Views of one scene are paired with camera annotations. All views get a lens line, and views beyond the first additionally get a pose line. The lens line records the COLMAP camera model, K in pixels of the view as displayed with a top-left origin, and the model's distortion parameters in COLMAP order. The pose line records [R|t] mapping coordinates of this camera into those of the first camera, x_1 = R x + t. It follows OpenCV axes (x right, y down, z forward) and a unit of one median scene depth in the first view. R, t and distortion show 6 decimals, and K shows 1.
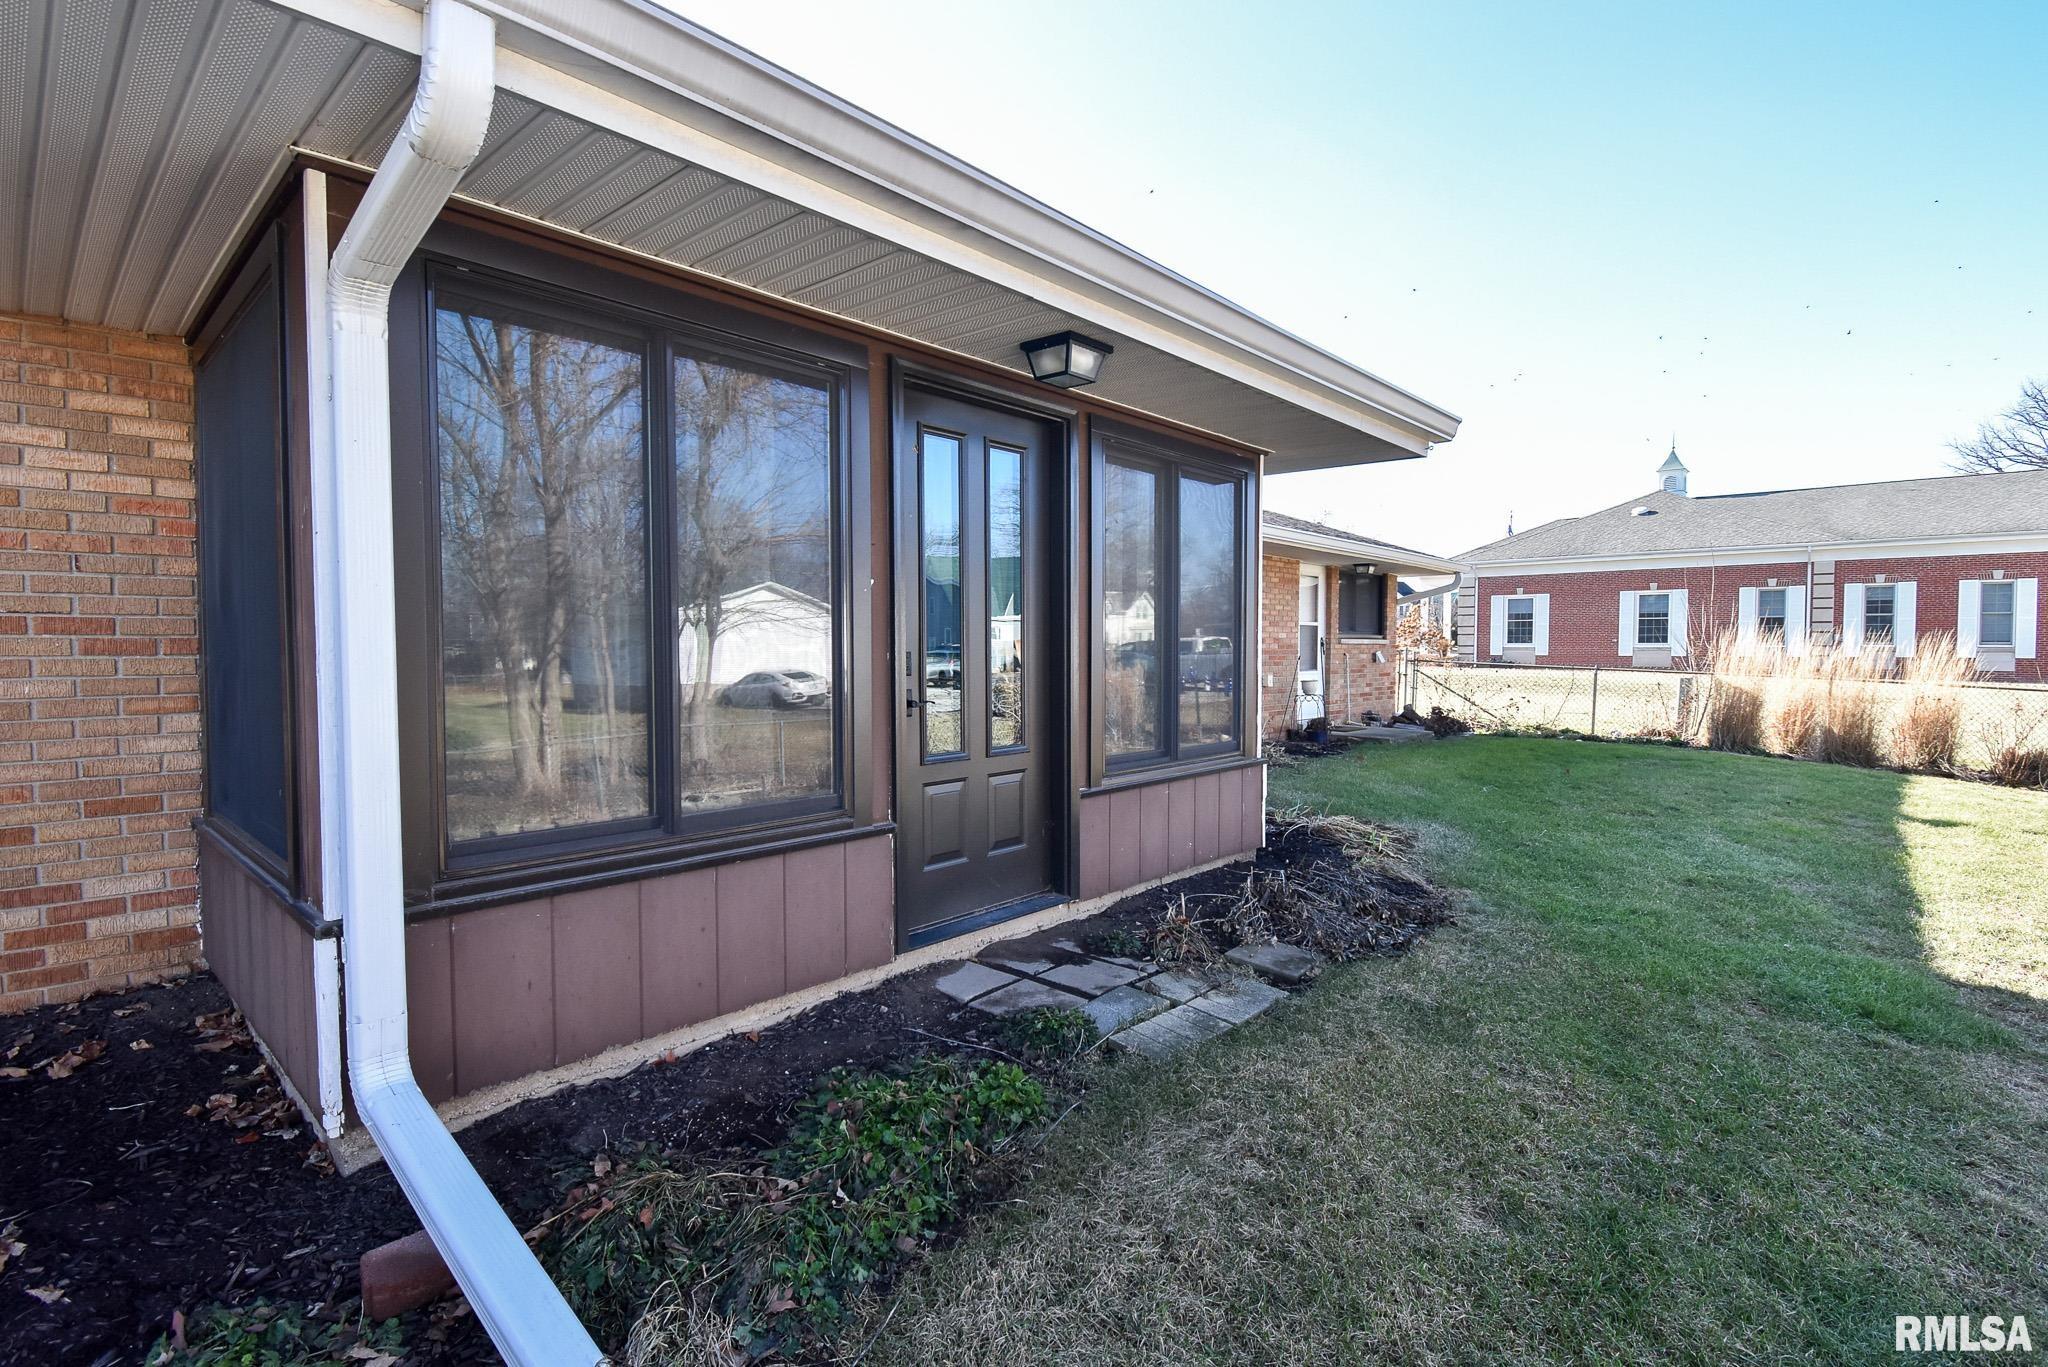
lens RADIAL K [[923.9, 0, 1021.6], [0, 923.9, 679.8], [0, 0, 1]] dist [0.023678, -0.027186]
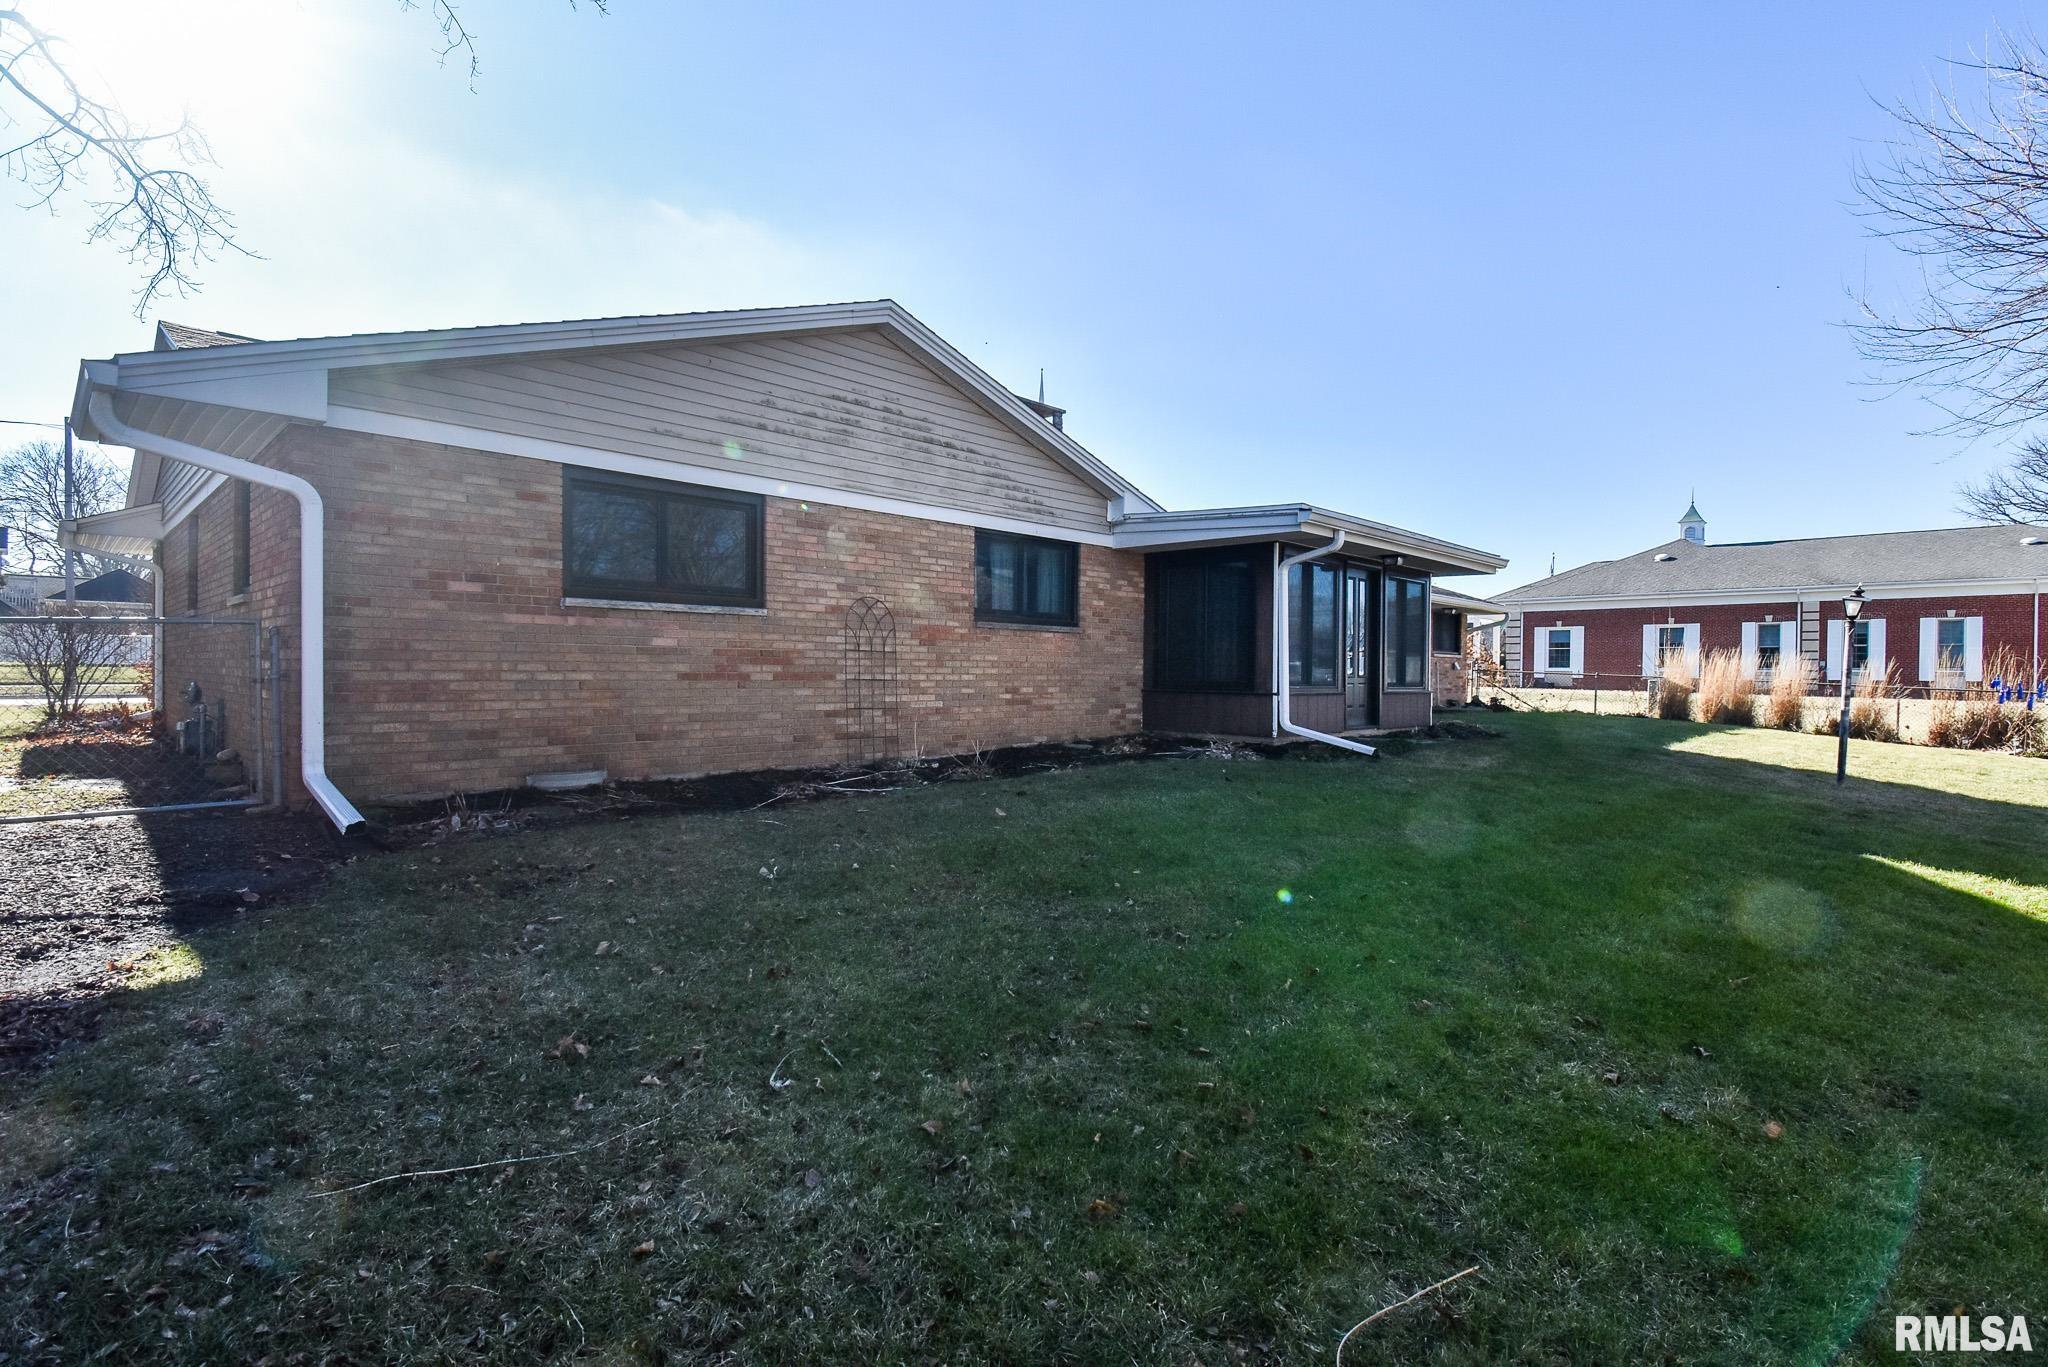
lens RADIAL K [[923.9, 0, 1021.6], [0, 923.9, 679.8], [0, 0, 1]] dist [0.023678, -0.027186]
pose [[0.999108, 0.010463, -0.040910, -0.122945], [-0.011659, 0.999508, -0.029119, 0.022724], [0.040585, 0.029570, 0.998738, -0.258229]]
